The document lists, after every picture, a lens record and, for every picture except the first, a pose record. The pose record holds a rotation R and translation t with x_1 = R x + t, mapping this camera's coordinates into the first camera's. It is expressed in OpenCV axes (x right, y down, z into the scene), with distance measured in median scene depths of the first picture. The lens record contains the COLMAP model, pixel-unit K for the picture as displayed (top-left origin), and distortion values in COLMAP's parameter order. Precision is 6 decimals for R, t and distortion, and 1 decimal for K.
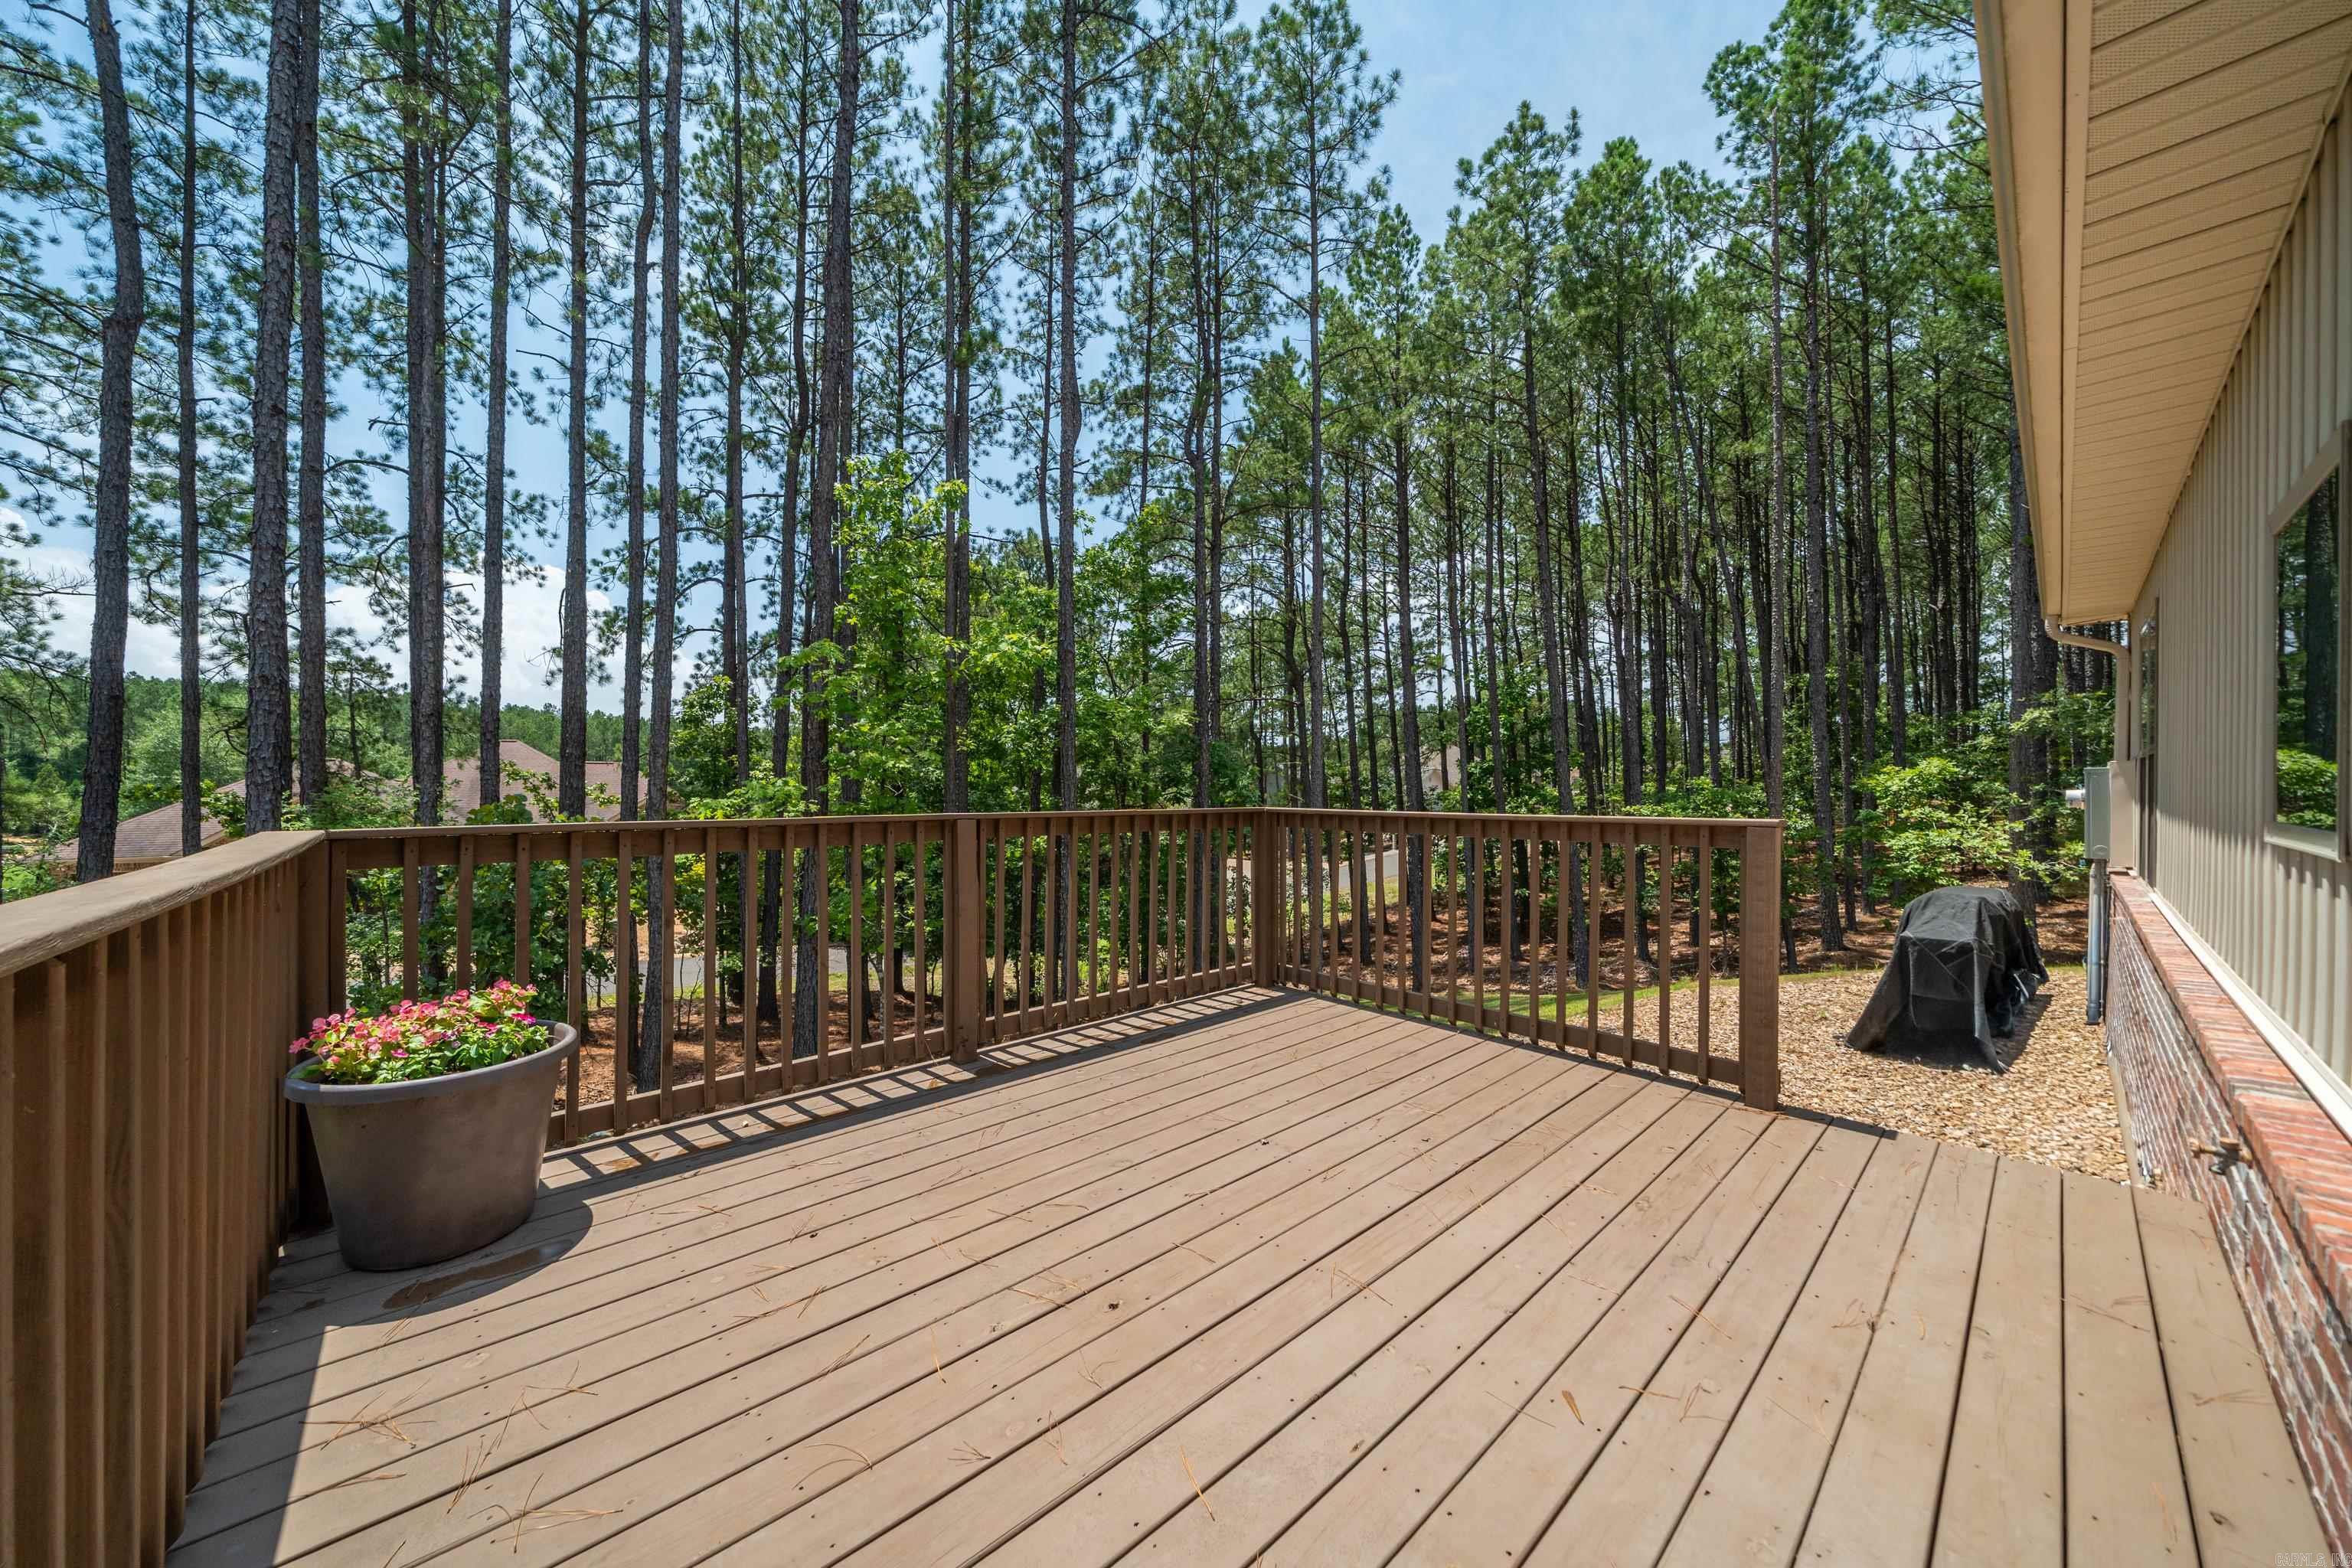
lens RADIAL K [[806.5, 0, 1181.5], [0, 806.5, 793.1], [0, 0, 1]] dist [-0.002351, -0.000149]
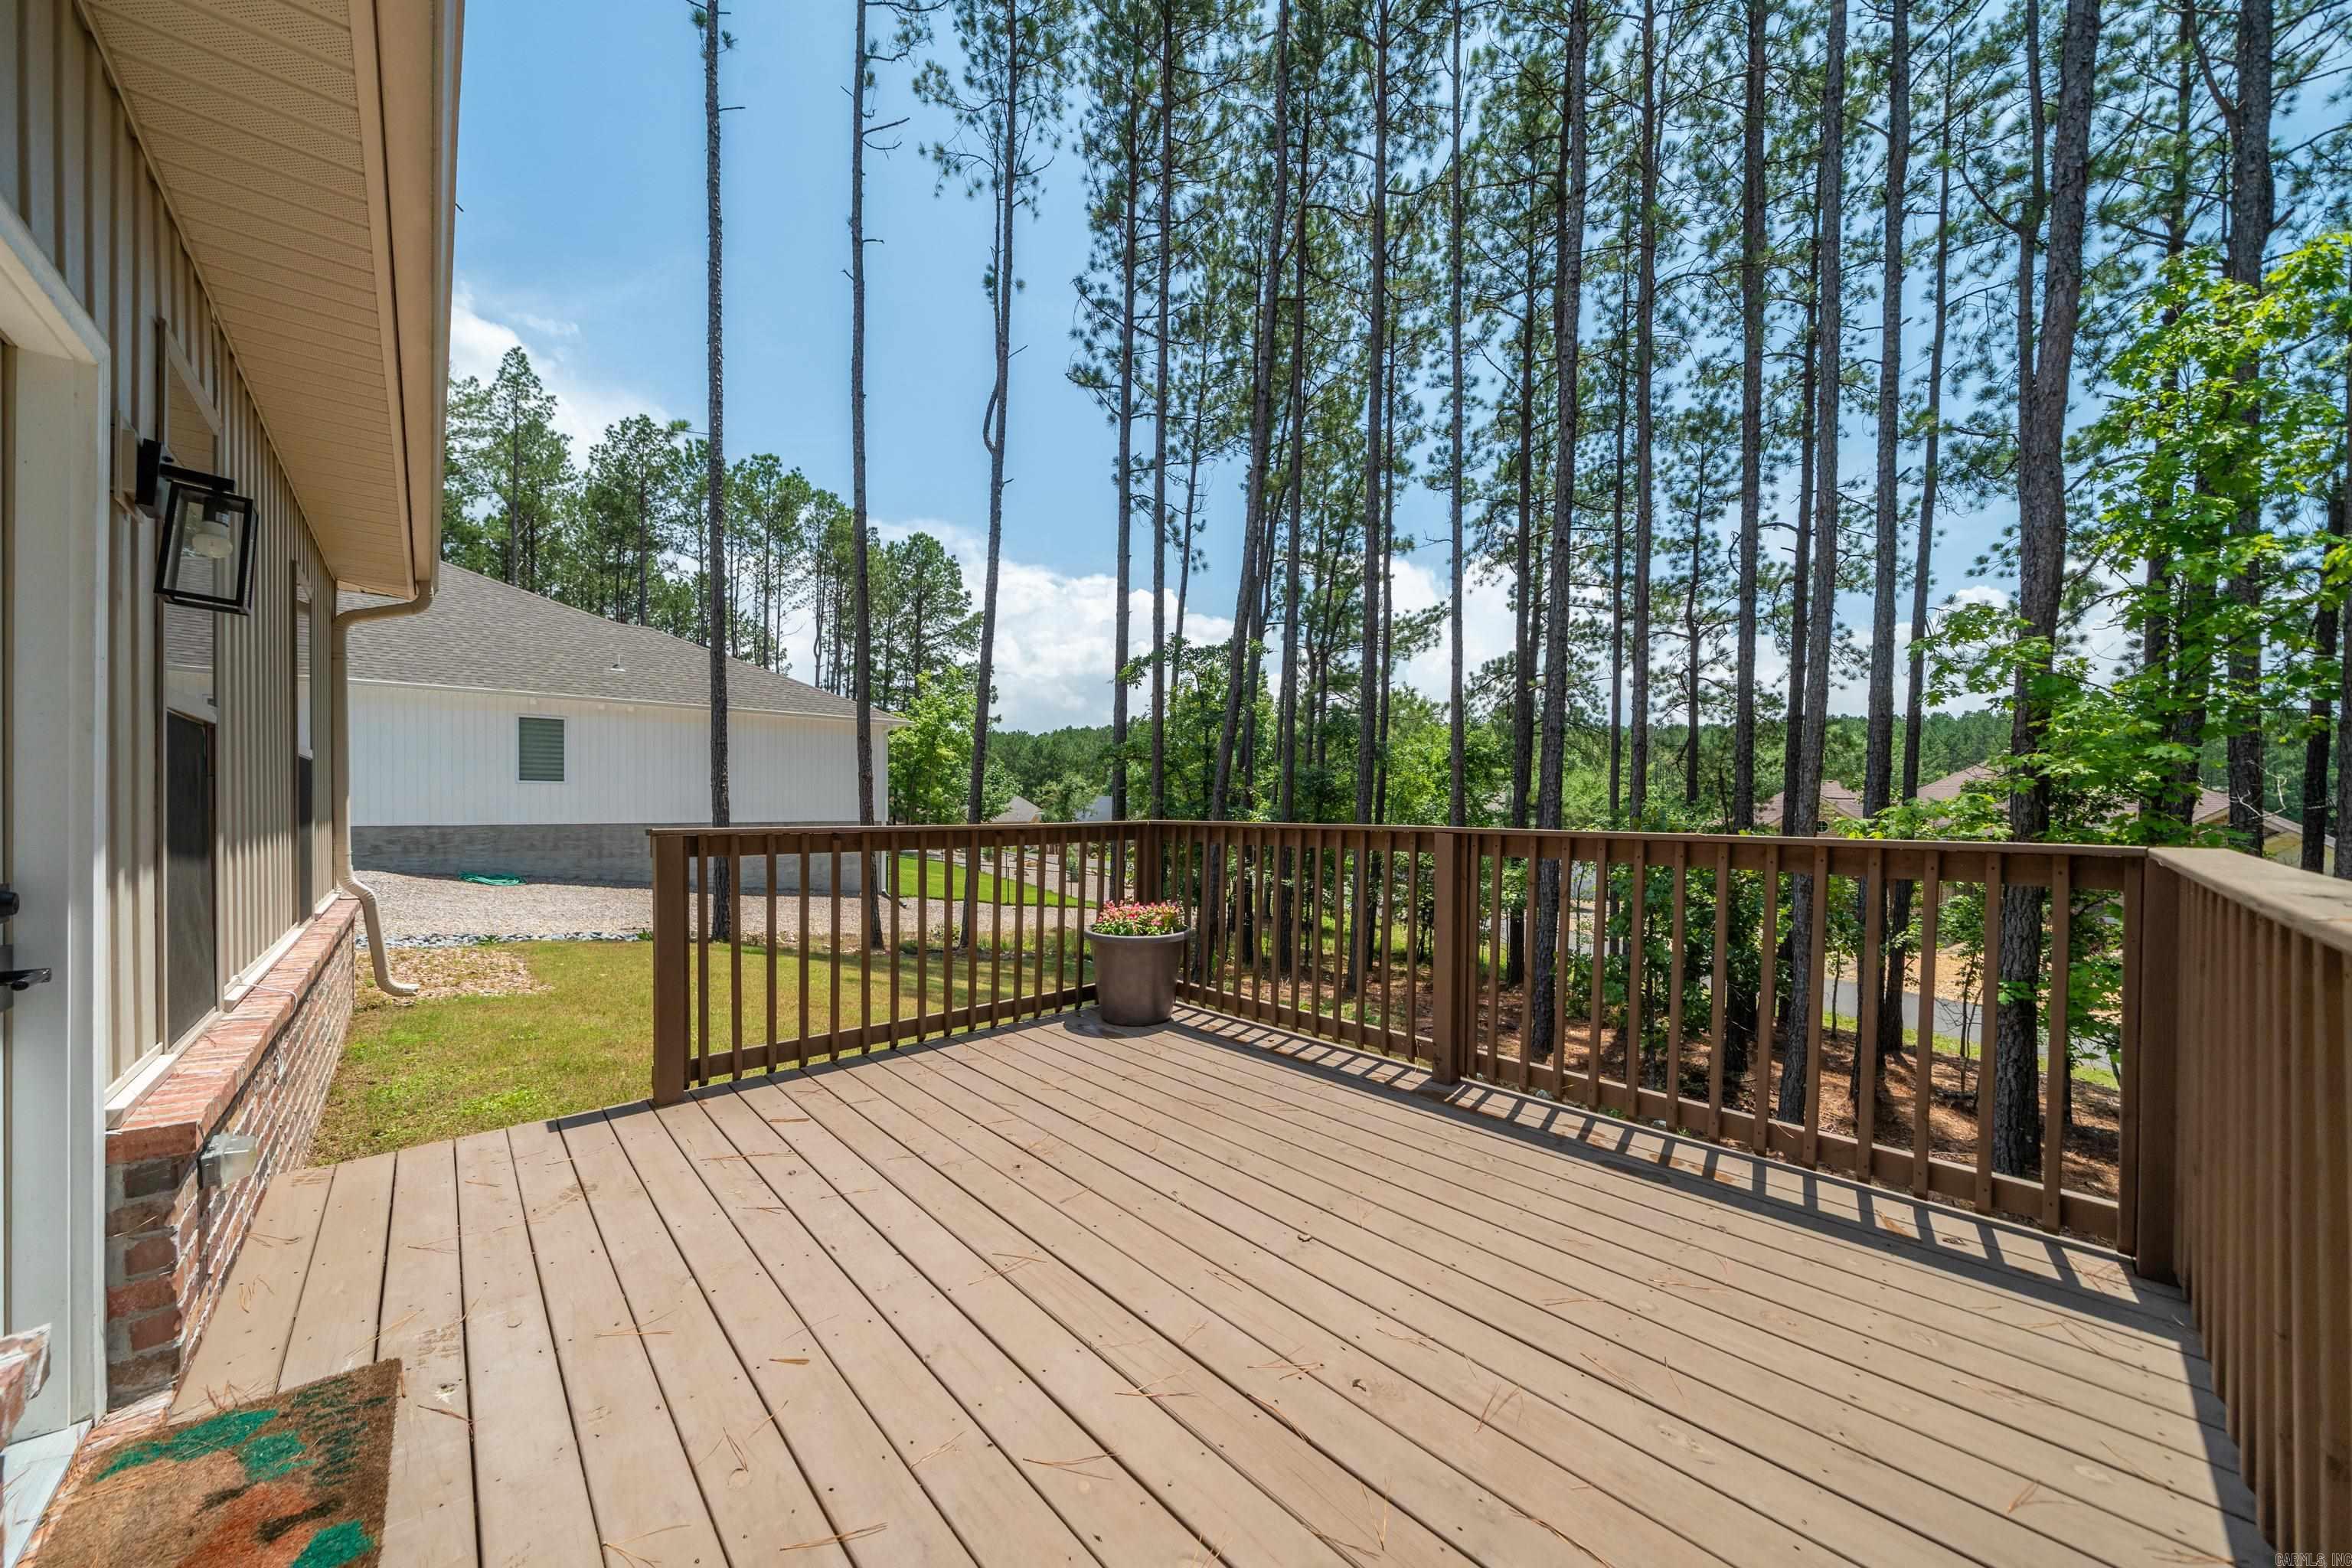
lens RADIAL K [[806.5, 0, 1181.5], [0, 806.5, 793.1], [0, 0, 1]] dist [-0.002351, -0.000149]
pose [[0.015414, -0.012166, -0.999807, 0.640581], [-0.011998, 0.999852, -0.012352, 0.000013], [0.999809, 0.012186, 0.015266, 0.603901]]
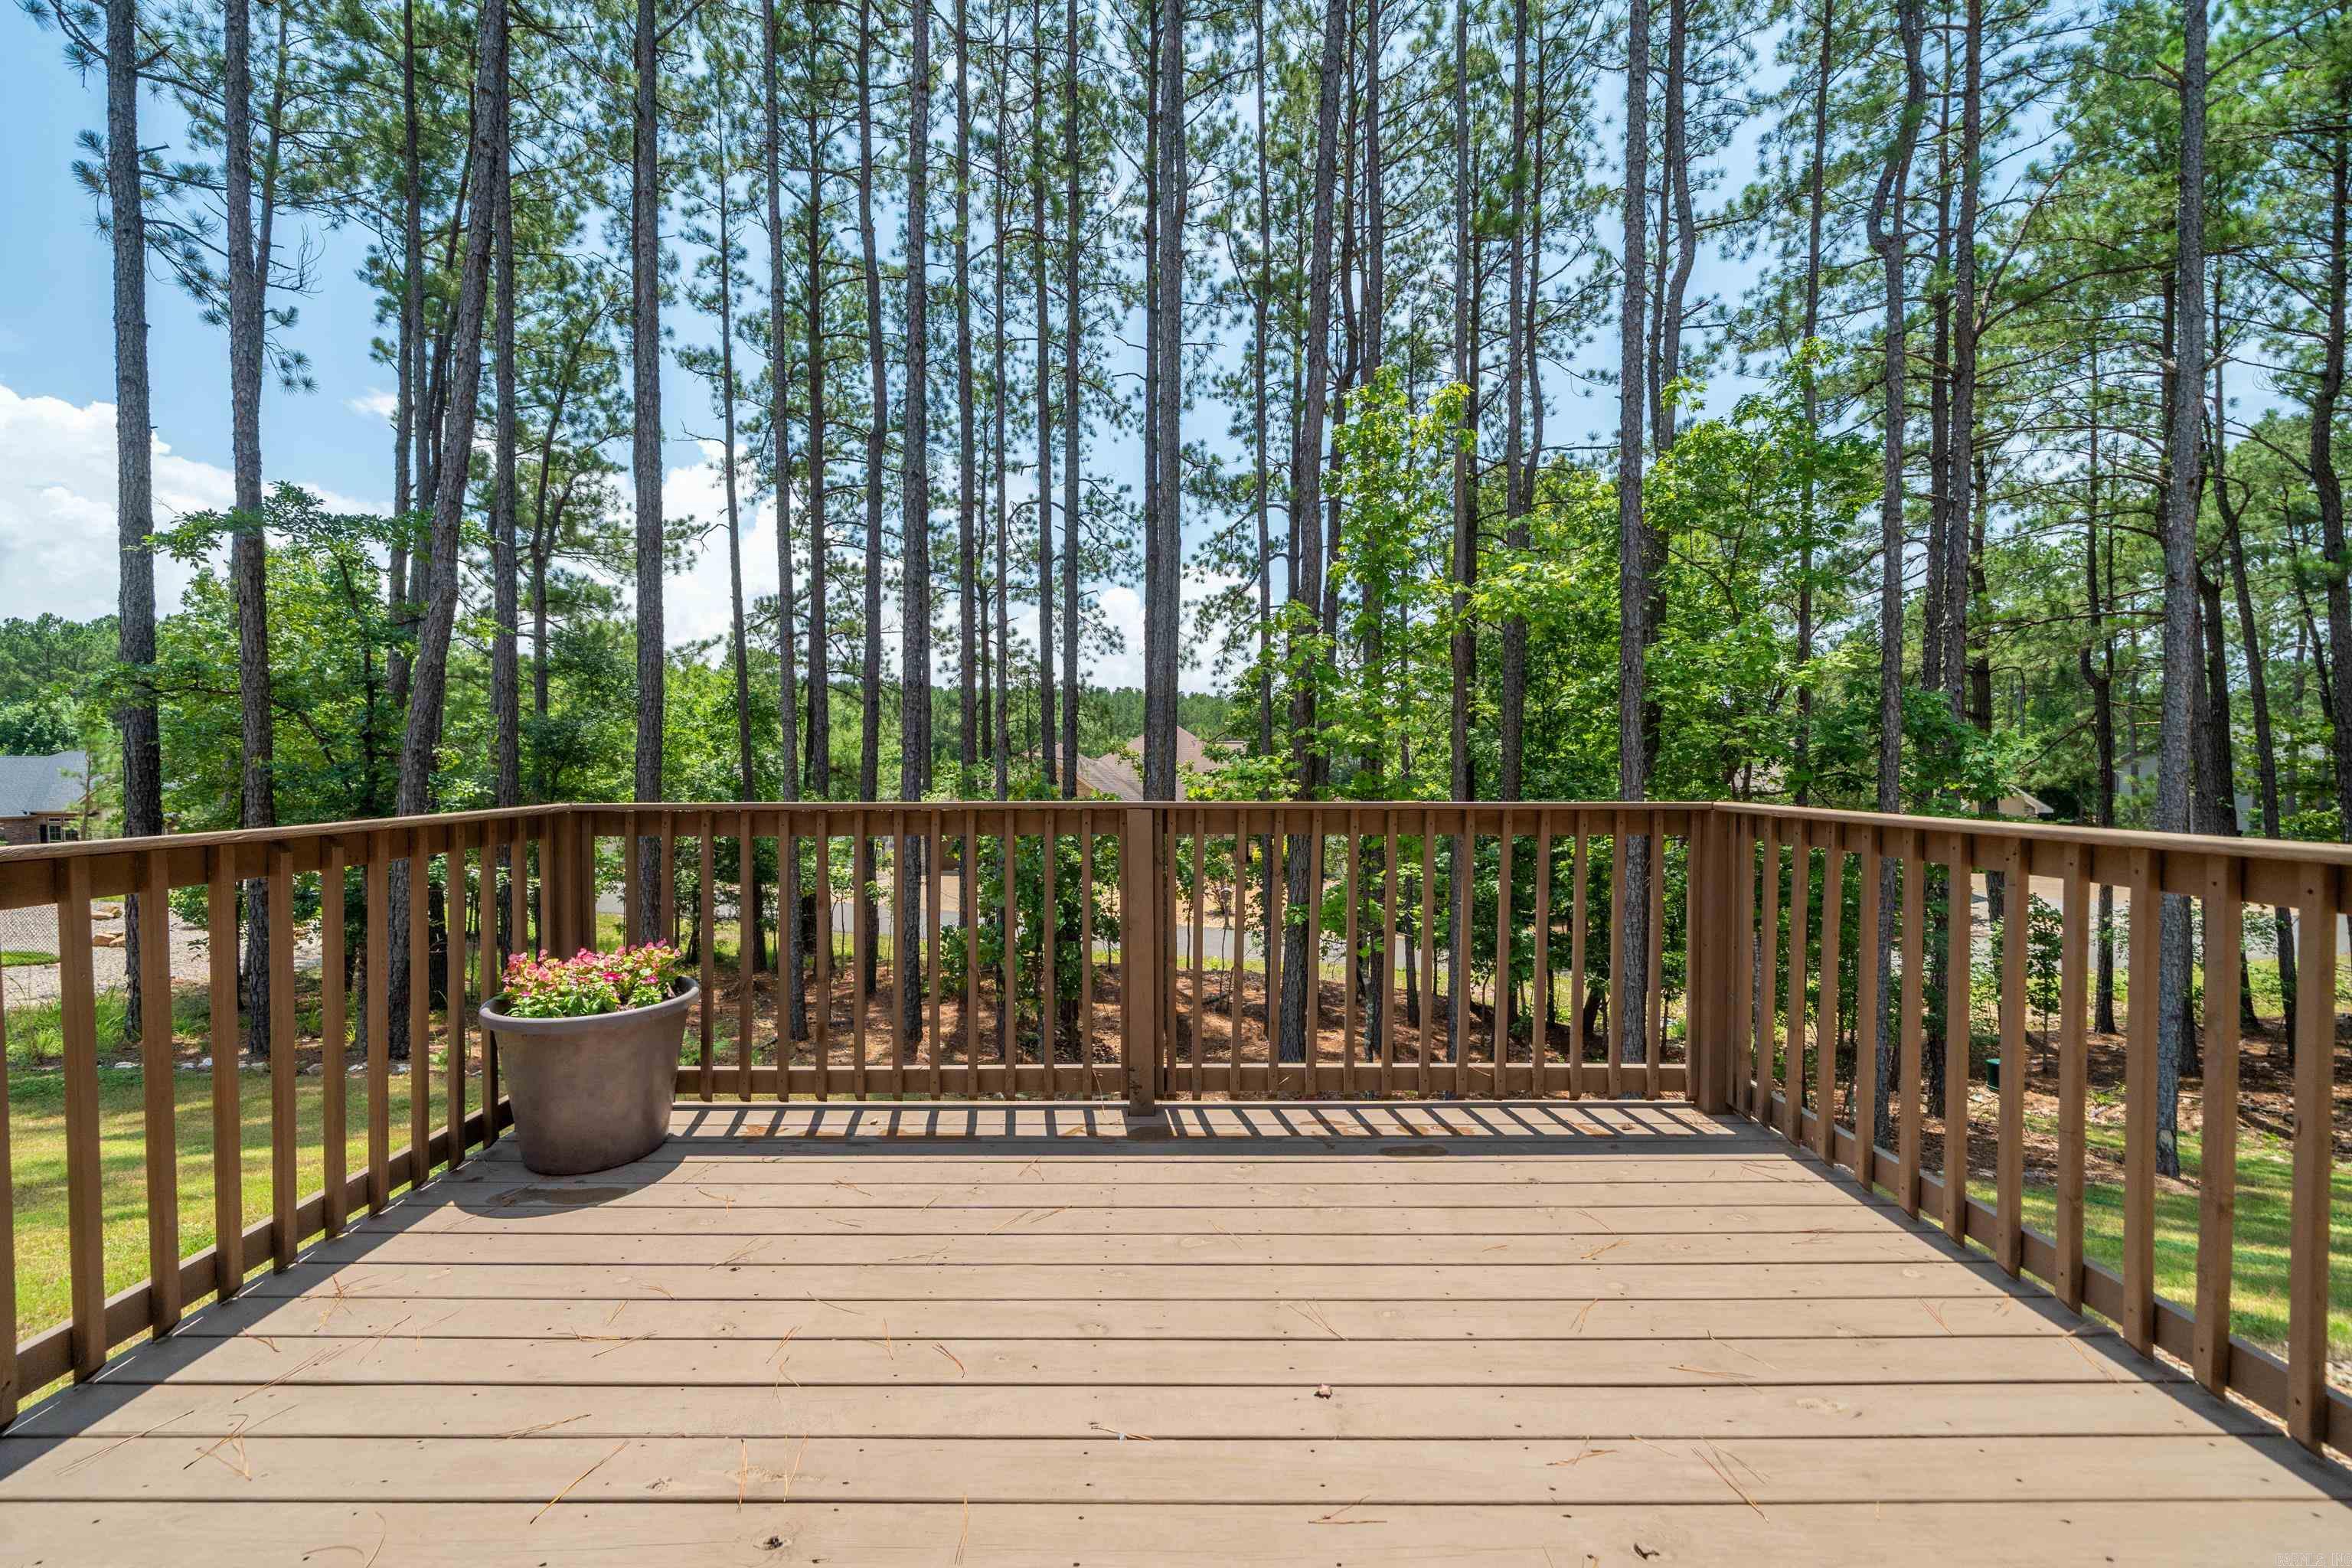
lens RADIAL K [[926.6, 0, 1159.7], [0, 926.6, 762.1], [0, 0, 1]] dist [-0.002281, -0.000329]
pose [[0.738453, -0.004985, -0.674287, 0.319884], [-0.003297, 0.999934, -0.011004, 0.002411], [0.674297, 0.010349, 0.738388, 0.313444]]
